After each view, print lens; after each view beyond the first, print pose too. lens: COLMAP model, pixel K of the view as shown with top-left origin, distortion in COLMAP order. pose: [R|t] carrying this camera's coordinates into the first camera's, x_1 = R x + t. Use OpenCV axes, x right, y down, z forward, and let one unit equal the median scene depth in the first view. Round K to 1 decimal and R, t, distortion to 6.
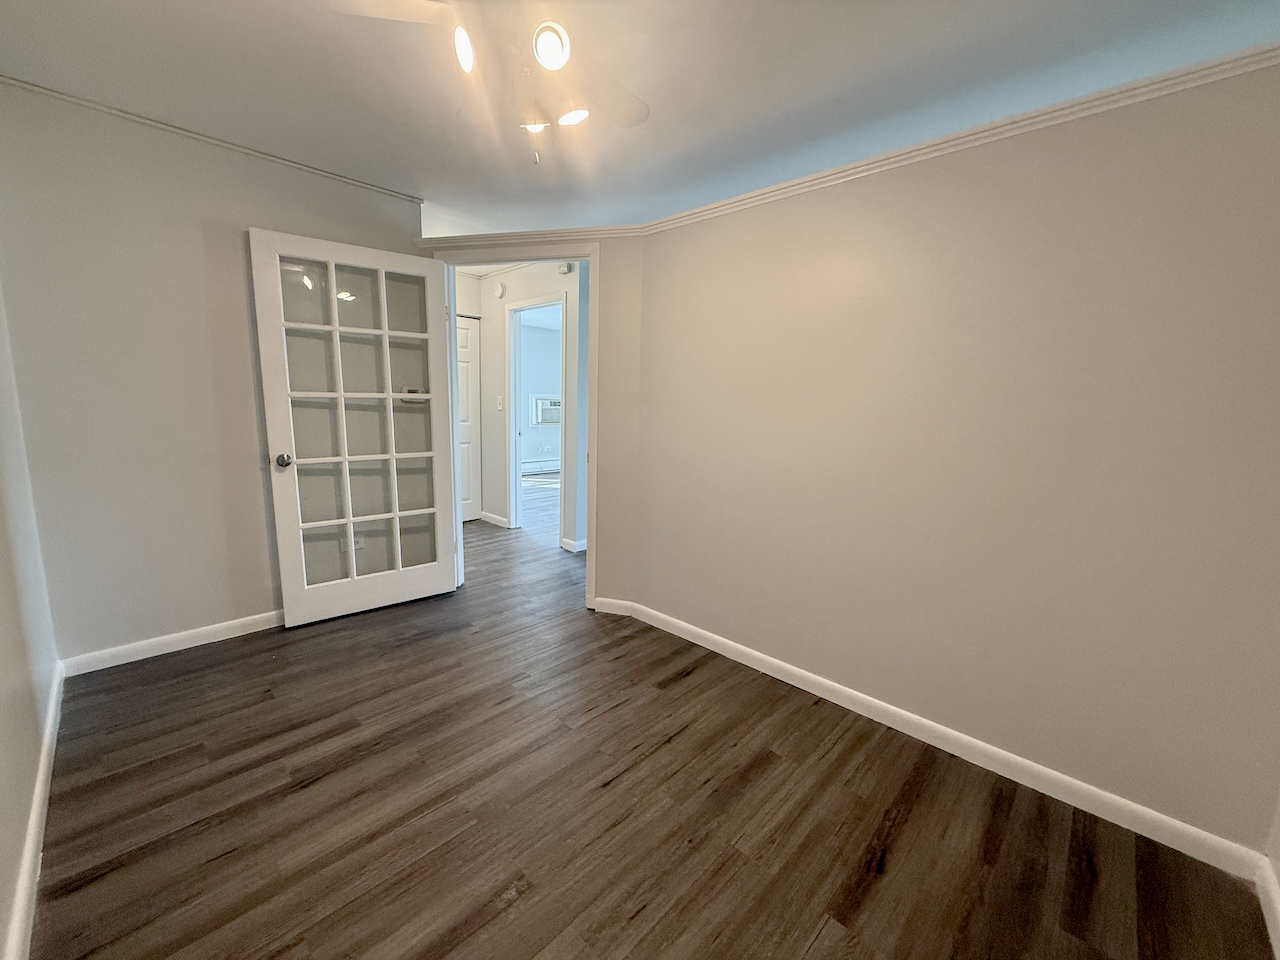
lens RADIAL K [[508.1, 0, 635.4], [0, 508.1, 480.2], [0, 0, 1]] dist [-0.001982, -0.000654]
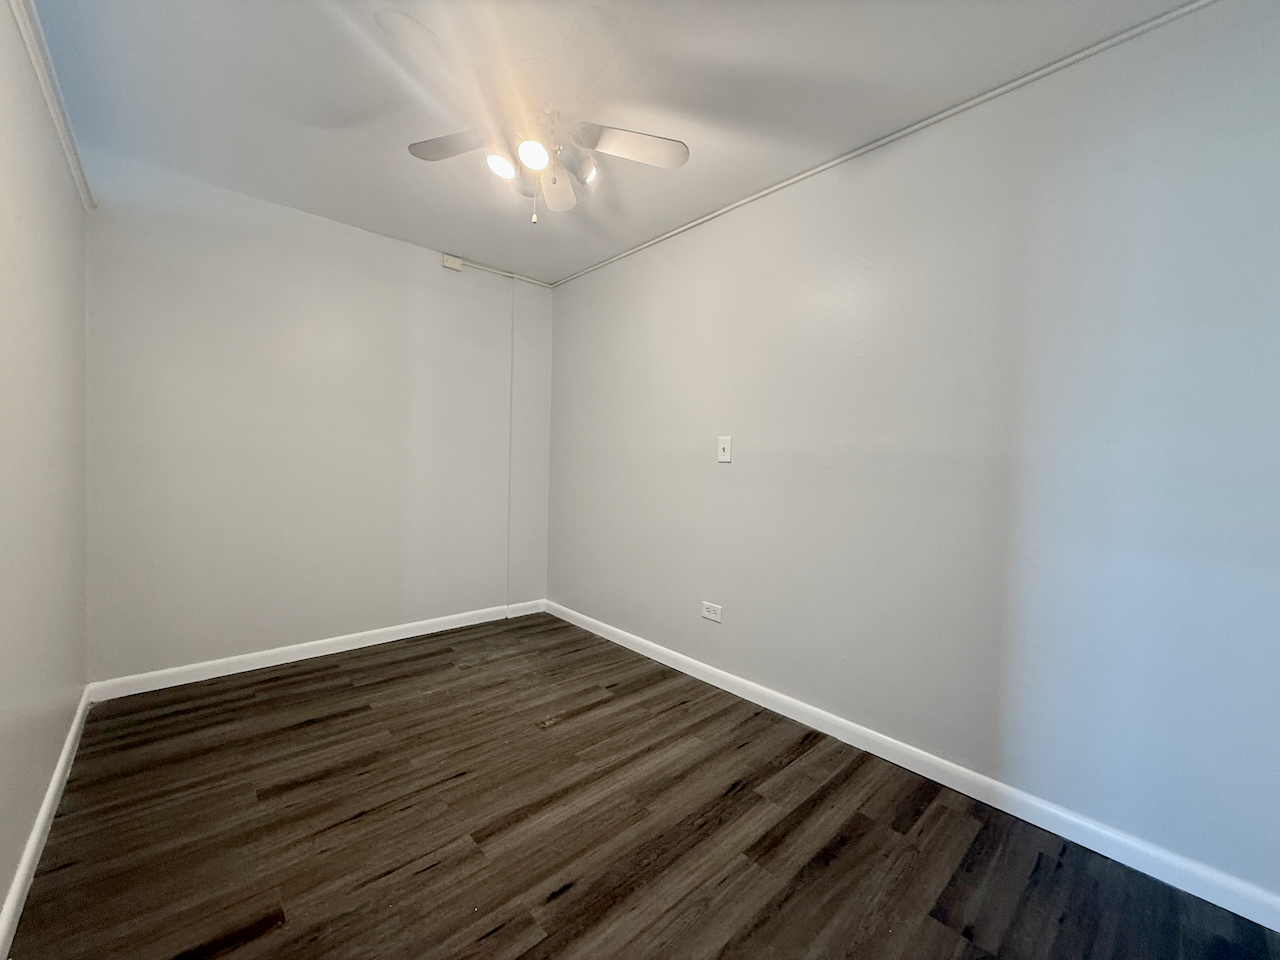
lens RADIAL K [[508.1, 0, 640.5], [0, 508.1, 478.9], [0, 0, 1]] dist [-0.001982, -0.000654]
pose [[-0.996632, -0.057427, 0.058542, -0.485114], [-0.045677, 0.981618, 0.185308, -0.236945], [-0.068107, 0.182010, -0.980935, 2.005707]]
